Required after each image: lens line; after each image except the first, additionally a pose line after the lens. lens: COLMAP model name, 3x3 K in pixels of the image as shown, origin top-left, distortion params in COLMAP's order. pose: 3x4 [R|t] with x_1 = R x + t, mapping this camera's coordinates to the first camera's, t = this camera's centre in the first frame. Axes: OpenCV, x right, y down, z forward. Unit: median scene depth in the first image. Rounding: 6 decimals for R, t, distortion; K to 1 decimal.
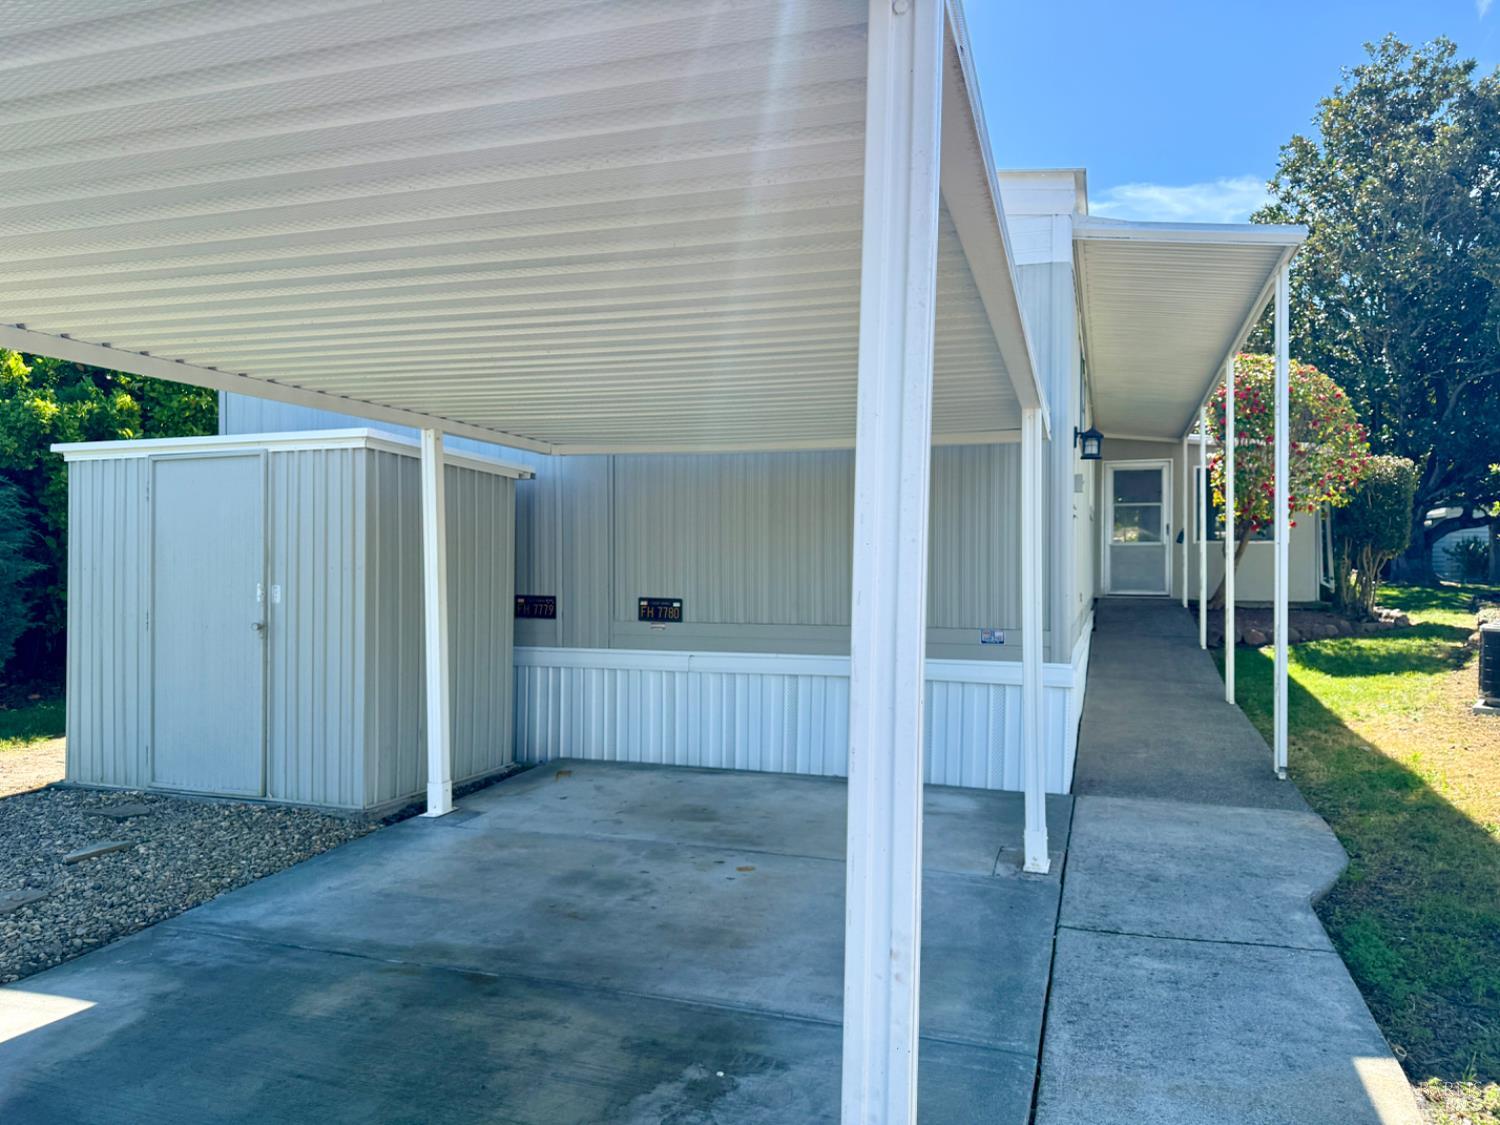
lens RADIAL K [[1081.6, 0, 770.8], [0, 1081.6, 564.5], [0, 0, 1]] dist [0.073065, -0.081189]
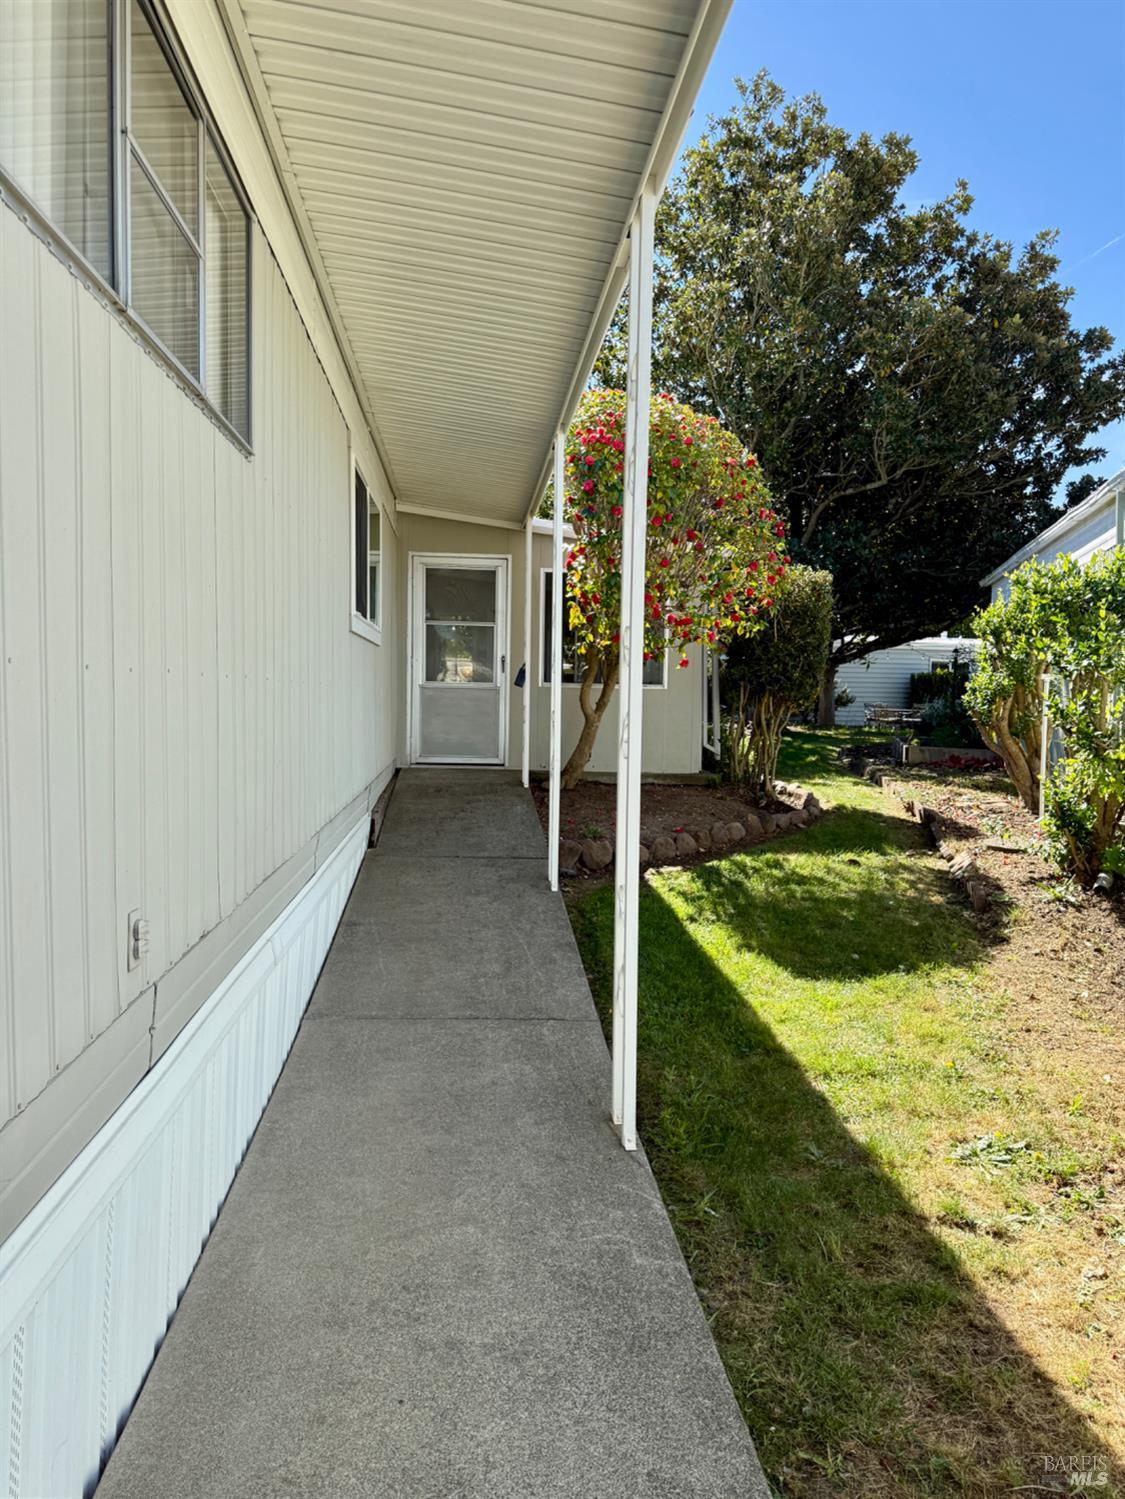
lens RADIAL K [[1050.6, 0, 562.5], [0, 1050.6, 749.5], [0, 0, 1]] dist [0.042851, -0.043188]
pose [[0.923100, -0.006435, 0.384506, 0.329782], [-0.015984, 0.998354, 0.055083, -0.034653], [-0.384228, -0.056993, 0.921478, 0.860979]]
